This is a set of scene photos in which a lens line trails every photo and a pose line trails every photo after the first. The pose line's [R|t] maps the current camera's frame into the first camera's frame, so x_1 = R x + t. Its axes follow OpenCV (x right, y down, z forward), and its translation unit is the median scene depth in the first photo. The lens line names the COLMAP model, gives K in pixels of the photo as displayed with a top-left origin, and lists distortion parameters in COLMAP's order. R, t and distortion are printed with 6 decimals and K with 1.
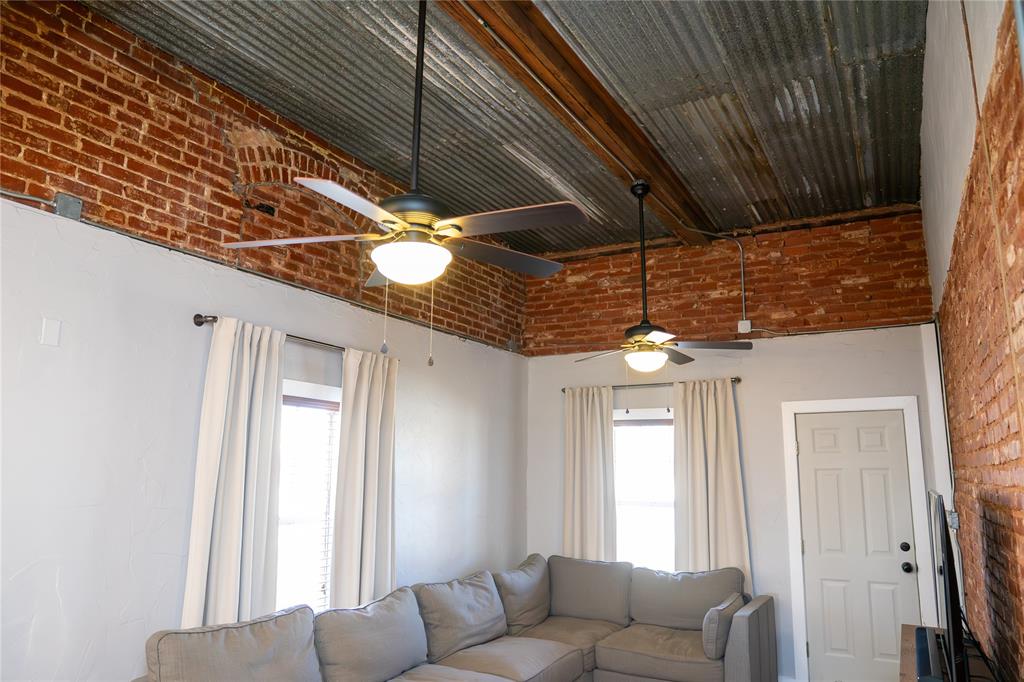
lens RADIAL K [[725.0, 0, 488.5], [0, 725.0, 345.8], [0, 0, 1]] dist [-0.116085, 0.080432]
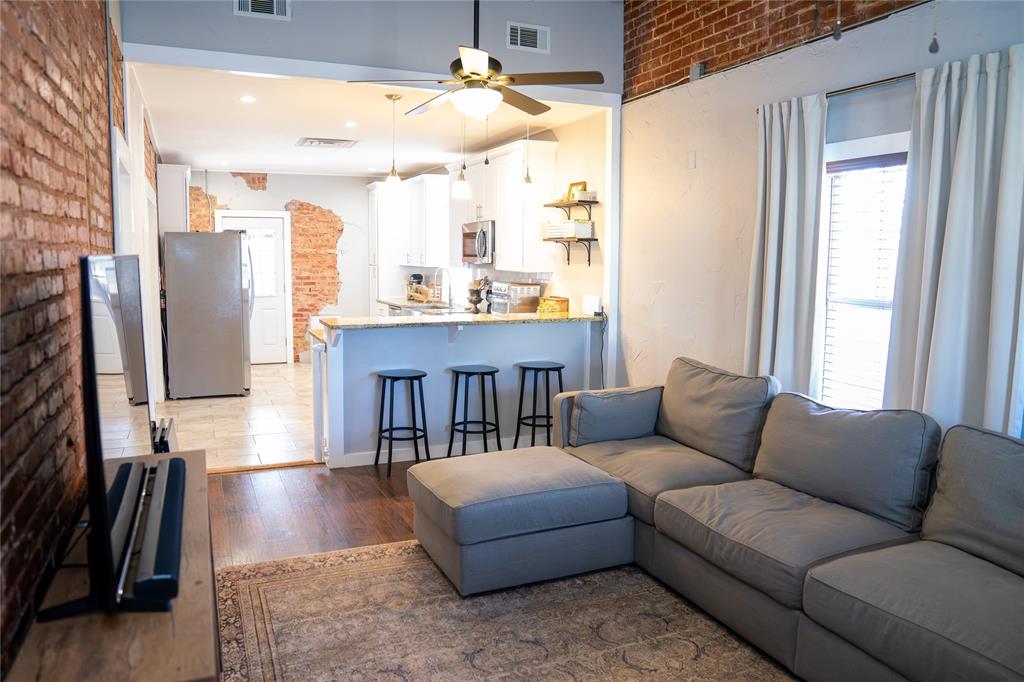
lens RADIAL K [[725.0, 0, 473.2], [0, 725.0, 337.5], [0, 0, 1]] dist [-0.116085, 0.080432]
pose [[-0.620855, 0.064589, -0.781260, 0.601175], [0.106131, 0.994350, -0.002134, 0.209236], [0.776708, -0.084241, -0.624202, 1.019776]]
